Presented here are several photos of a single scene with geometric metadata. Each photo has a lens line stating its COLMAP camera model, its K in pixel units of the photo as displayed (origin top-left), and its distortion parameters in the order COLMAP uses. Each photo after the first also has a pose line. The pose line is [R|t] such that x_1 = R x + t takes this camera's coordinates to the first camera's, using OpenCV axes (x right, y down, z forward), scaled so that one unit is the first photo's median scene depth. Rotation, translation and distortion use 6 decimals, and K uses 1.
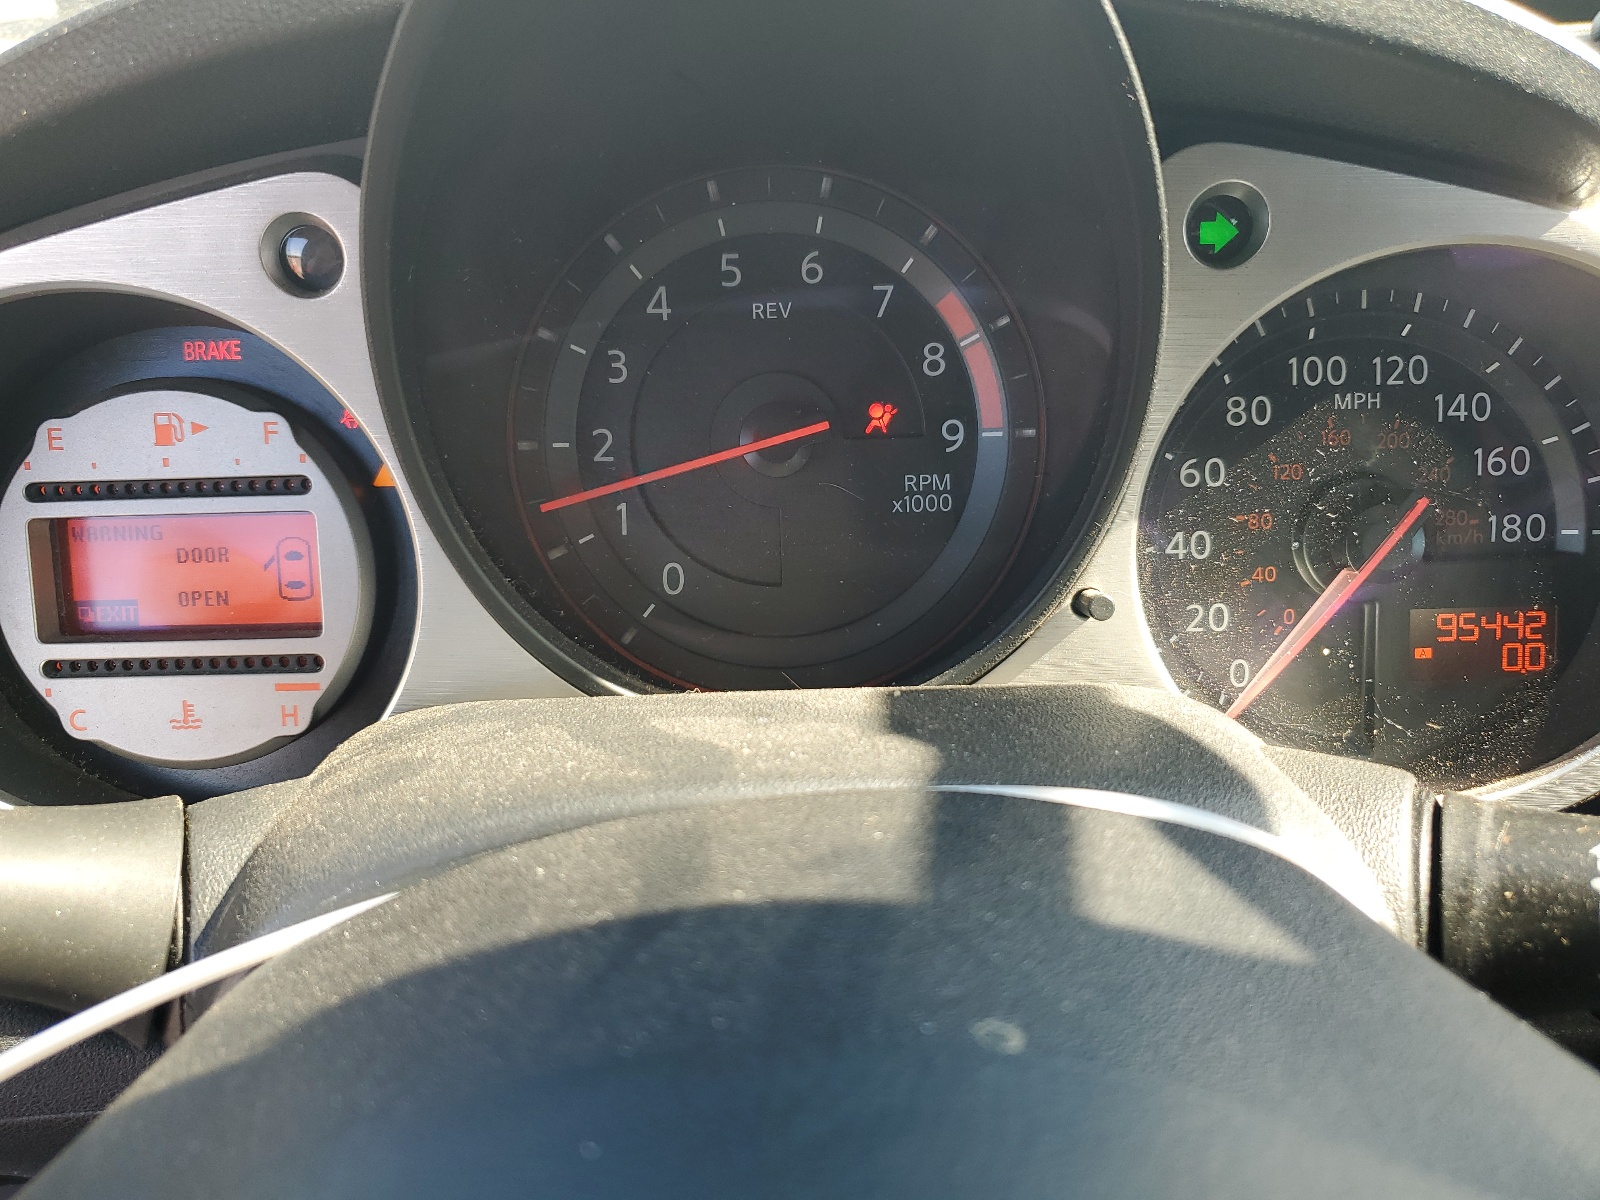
lens RADIAL K [[1292.4, 0, 801.4], [0, 1292.4, 599.7], [0, 0, 1]] dist [0.019122, -0.001097]
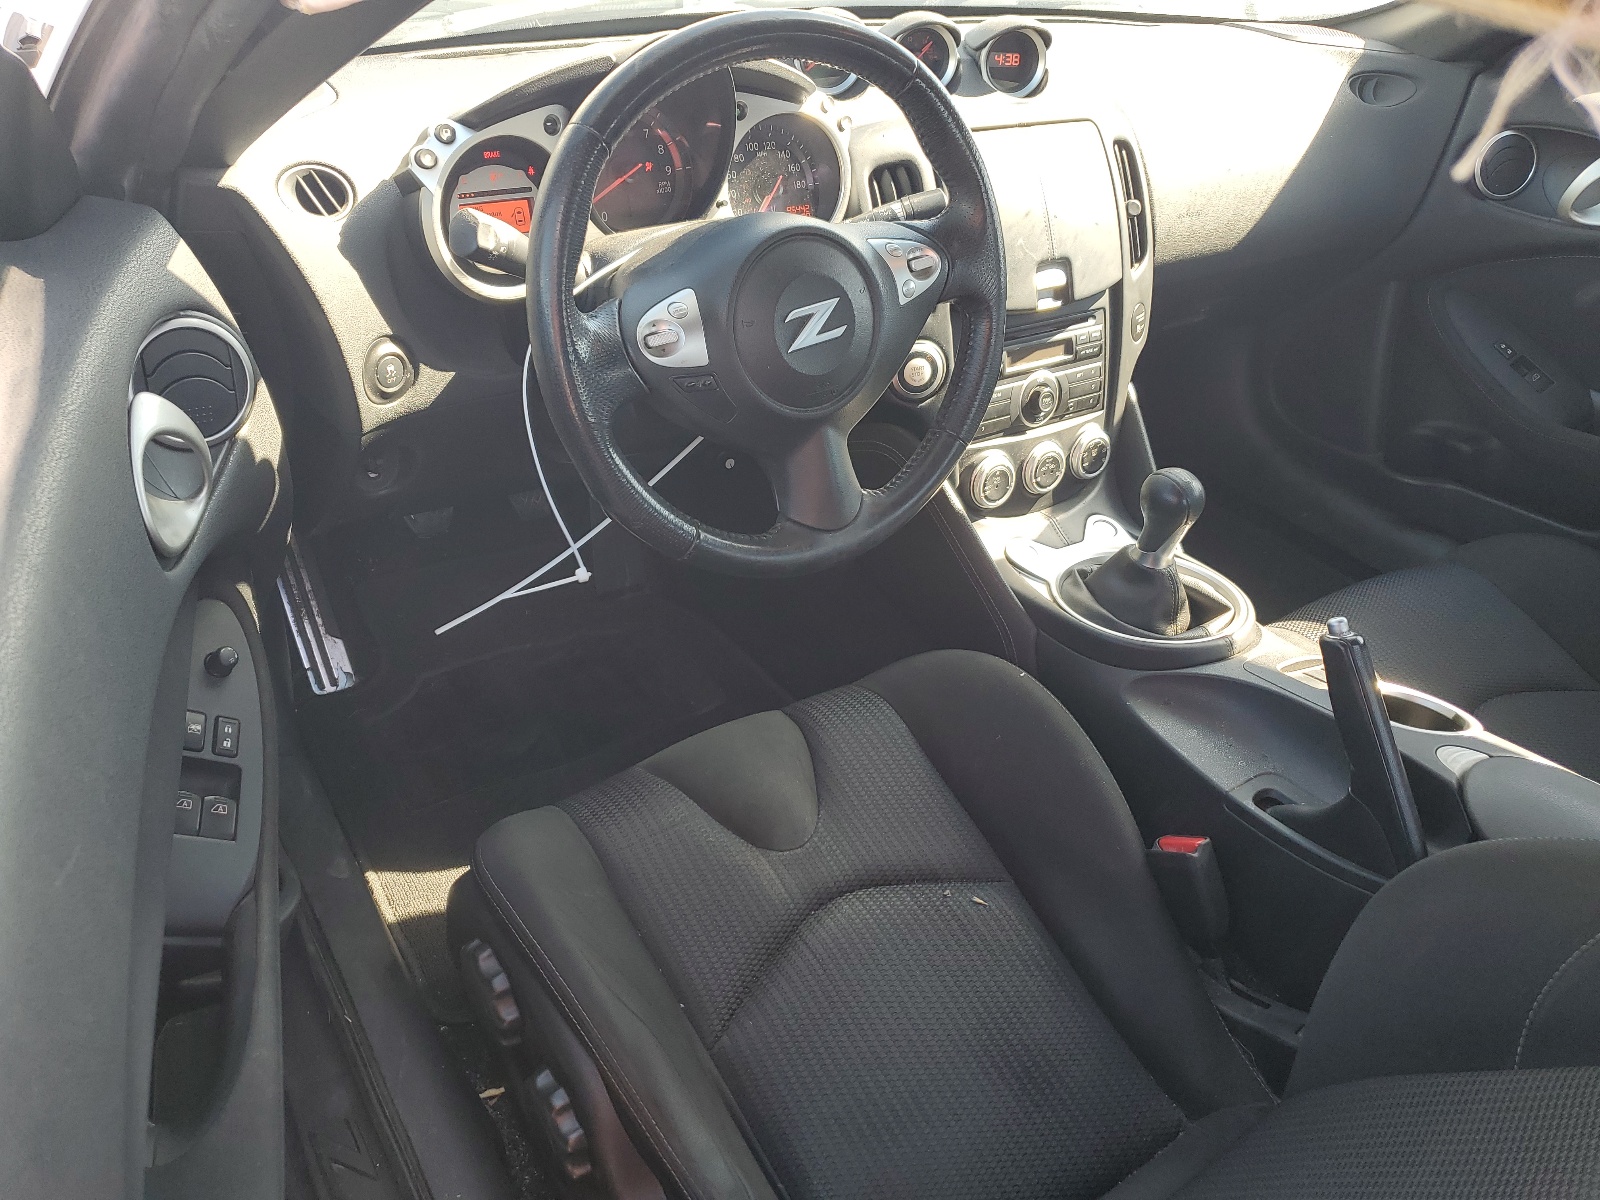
lens RADIAL K [[1292.4, 0, 798.7], [0, 1292.4, 601.5], [0, 0, 1]] dist [0.019122, -0.001097]
pose [[0.841921, -0.223287, 0.491235, -1.762325], [0.174609, 0.974122, 0.143518, 0.643580], [-0.510568, -0.035057, 0.859122, -2.559768]]
